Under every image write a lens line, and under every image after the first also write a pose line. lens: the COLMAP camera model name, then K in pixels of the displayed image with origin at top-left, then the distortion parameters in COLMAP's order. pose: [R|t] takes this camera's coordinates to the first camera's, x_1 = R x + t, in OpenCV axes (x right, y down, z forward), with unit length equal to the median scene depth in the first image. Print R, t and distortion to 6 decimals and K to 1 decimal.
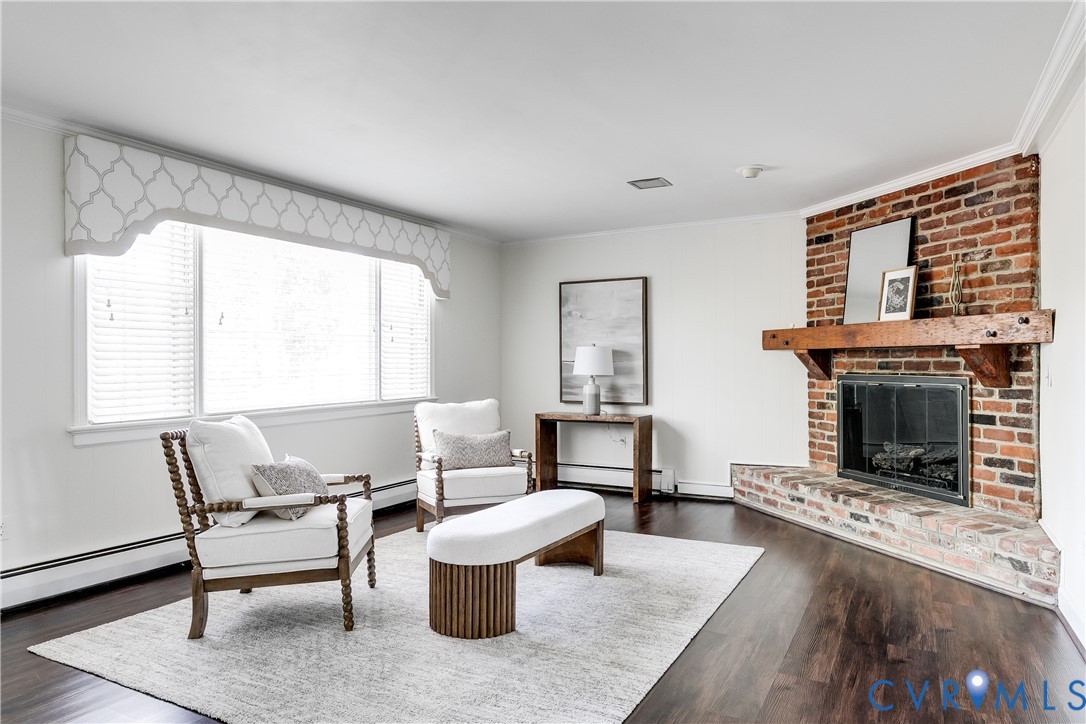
lens RADIAL K [[679.0, 0, 543.0], [0, 679.0, 362.0], [0, 0, 1]] dist [0.007612, -0.000322]
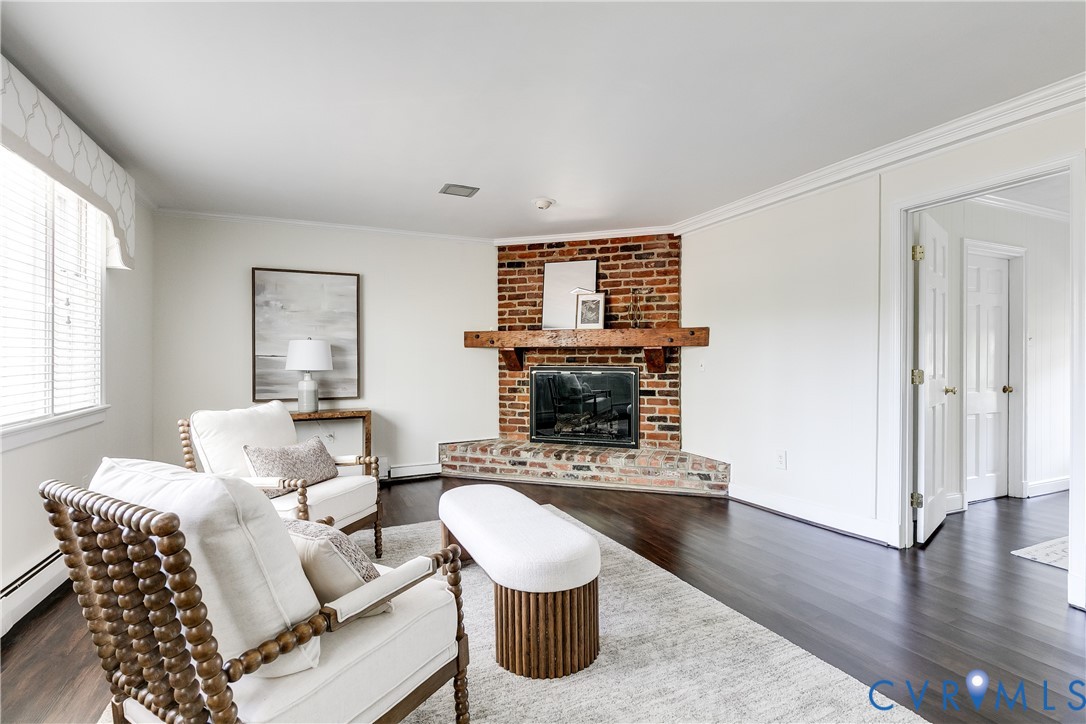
lens RADIAL K [[524.8, 0, 543.0], [0, 524.8, 362.0], [0, 0, 1]] dist [0.002410, -0.000022]
pose [[0.592693, -0.002882, 0.805424, -0.452782], [-0.001717, 0.999987, 0.004842, 0.004679], [-0.805427, -0.004252, 0.592680, 0.417582]]
